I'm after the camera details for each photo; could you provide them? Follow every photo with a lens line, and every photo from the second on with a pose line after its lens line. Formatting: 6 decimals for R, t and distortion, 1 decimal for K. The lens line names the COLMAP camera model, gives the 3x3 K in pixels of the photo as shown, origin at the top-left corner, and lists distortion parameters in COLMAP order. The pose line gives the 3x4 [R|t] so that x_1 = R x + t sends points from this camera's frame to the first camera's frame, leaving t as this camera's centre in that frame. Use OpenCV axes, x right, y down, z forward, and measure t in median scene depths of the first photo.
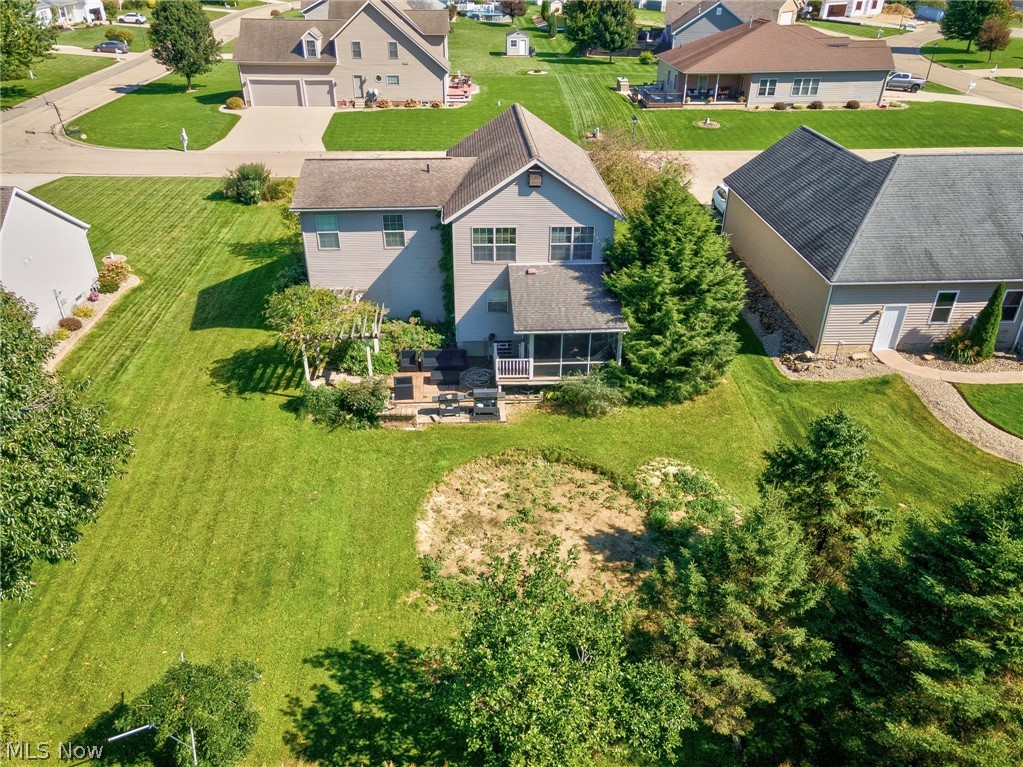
lens RADIAL K [[746.4, 0, 509.6], [0, 746.4, 376.3], [0, 0, 1]] dist [0.029650, 0.039482]
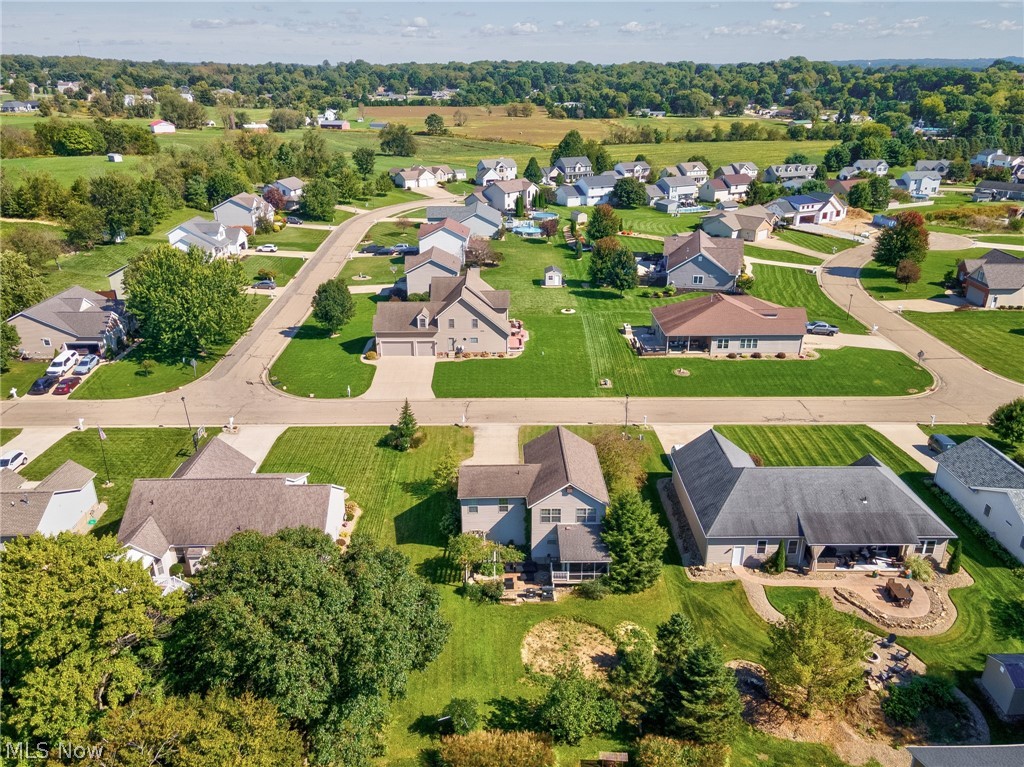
lens RADIAL K [[749.9, 0, 512.0], [0, 749.9, 383.5], [0, 0, 1]] dist [0.031601, 0.000176]
pose [[0.999382, 0.006224, -0.034599, -0.061094], [-0.010647, 0.991569, -0.129139, -0.277804], [0.033504, 0.129427, 0.991023, -1.236989]]
